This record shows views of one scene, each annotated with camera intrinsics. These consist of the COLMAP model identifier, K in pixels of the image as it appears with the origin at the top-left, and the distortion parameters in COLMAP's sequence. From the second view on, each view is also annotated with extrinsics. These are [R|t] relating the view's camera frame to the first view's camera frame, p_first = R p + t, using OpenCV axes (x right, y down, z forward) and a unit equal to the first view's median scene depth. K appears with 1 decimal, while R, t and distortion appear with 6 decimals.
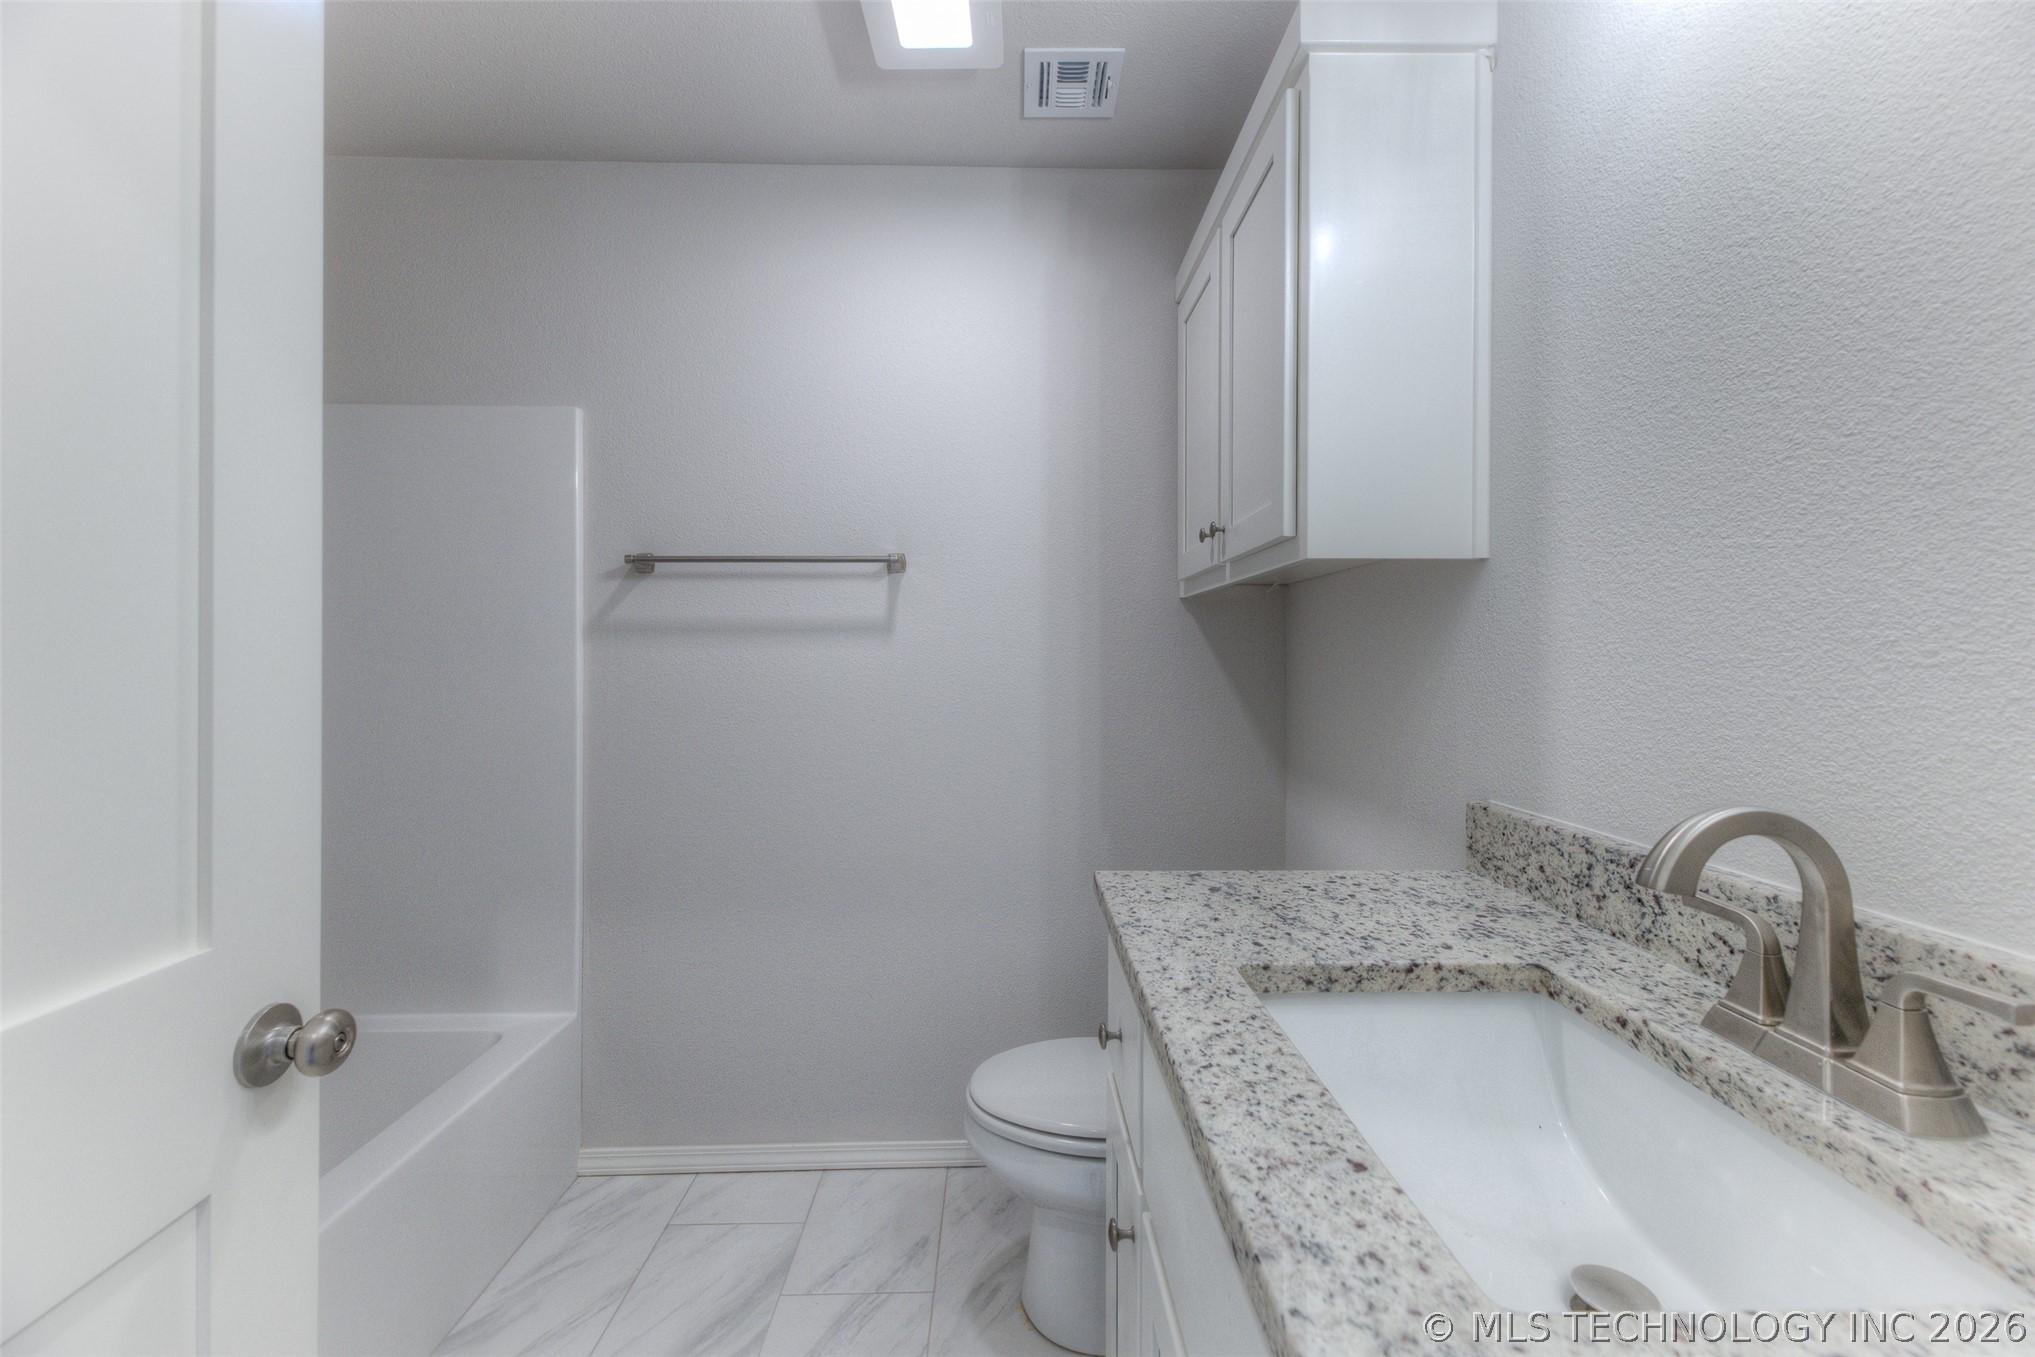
lens RADIAL K [[813.7, 0, 1016.6], [0, 813.7, 663.4], [0, 0, 1]] dist [0.007830, -0.000302]
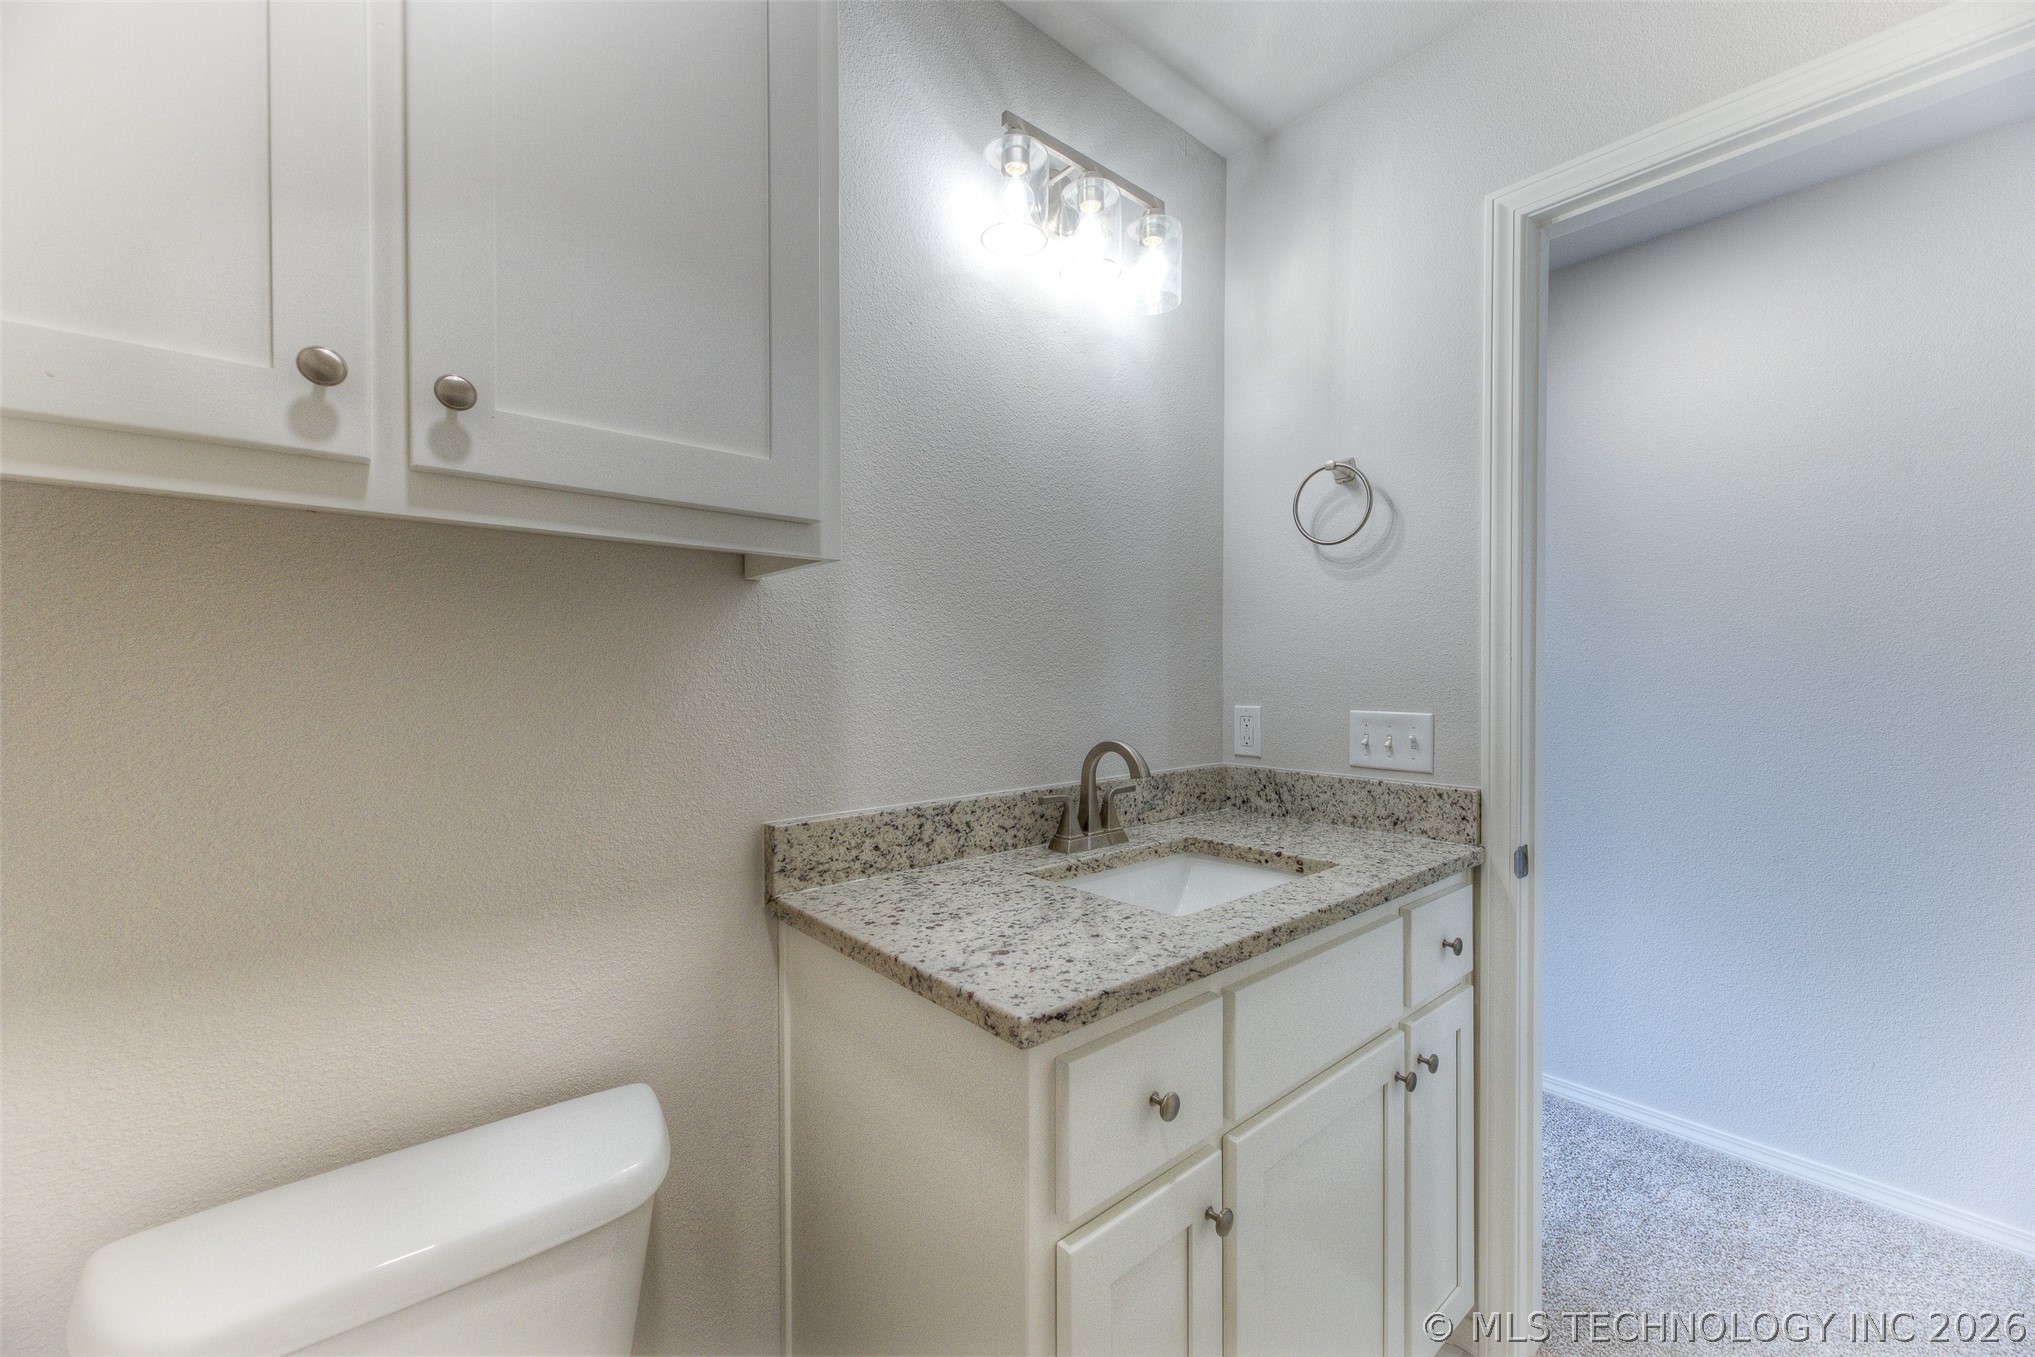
lens RADIAL K [[813.7, 0, 1016.6], [0, 813.7, 663.4], [0, 0, 1]] dist [0.007830, -0.000302]
pose [[-0.642568, 0.001827, 0.766226, -0.497638], [0.002361, 0.999997, -0.000404, -0.035102], [-0.766225, 0.001550, -0.642571, 1.778311]]
